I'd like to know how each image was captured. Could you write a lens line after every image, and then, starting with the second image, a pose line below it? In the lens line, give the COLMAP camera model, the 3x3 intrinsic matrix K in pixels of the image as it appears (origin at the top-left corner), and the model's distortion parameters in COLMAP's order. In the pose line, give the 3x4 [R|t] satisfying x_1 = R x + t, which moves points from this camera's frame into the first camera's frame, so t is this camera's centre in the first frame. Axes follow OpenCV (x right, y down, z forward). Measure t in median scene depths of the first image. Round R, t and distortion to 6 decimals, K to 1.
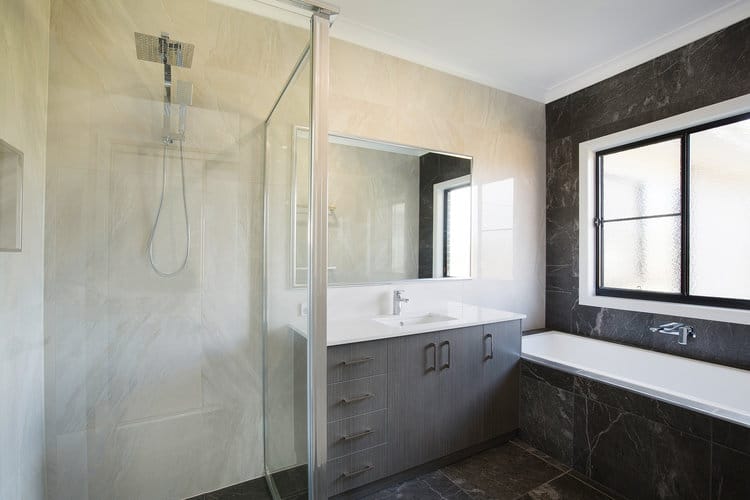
lens RADIAL K [[346.4, 0, 363.7], [0, 346.4, 258.4], [0, 0, 1]] dist [-0.014896, -0.000676]
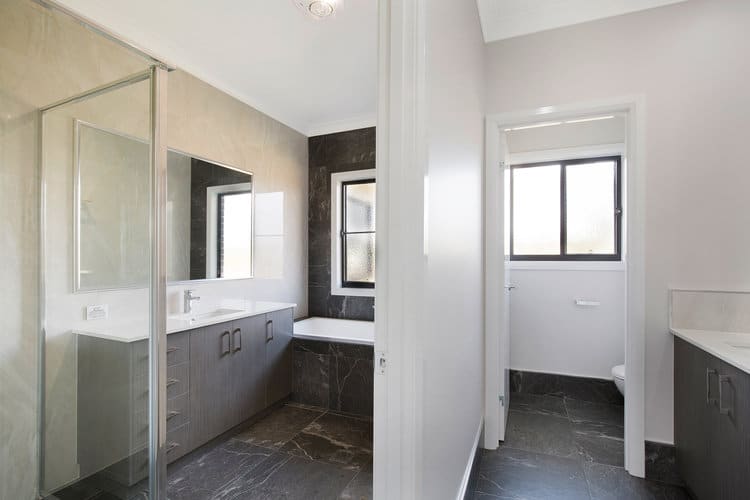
lens RADIAL K [[346.4, 0, 363.7], [0, 346.4, 258.4], [0, 0, 1]] dist [-0.014896, -0.000676]
pose [[0.792392, 0.001820, 0.610010, -0.098667], [0.002074, 0.999982, -0.005678, 0.001357], [-0.610009, 0.005765, 0.792374, -0.148053]]
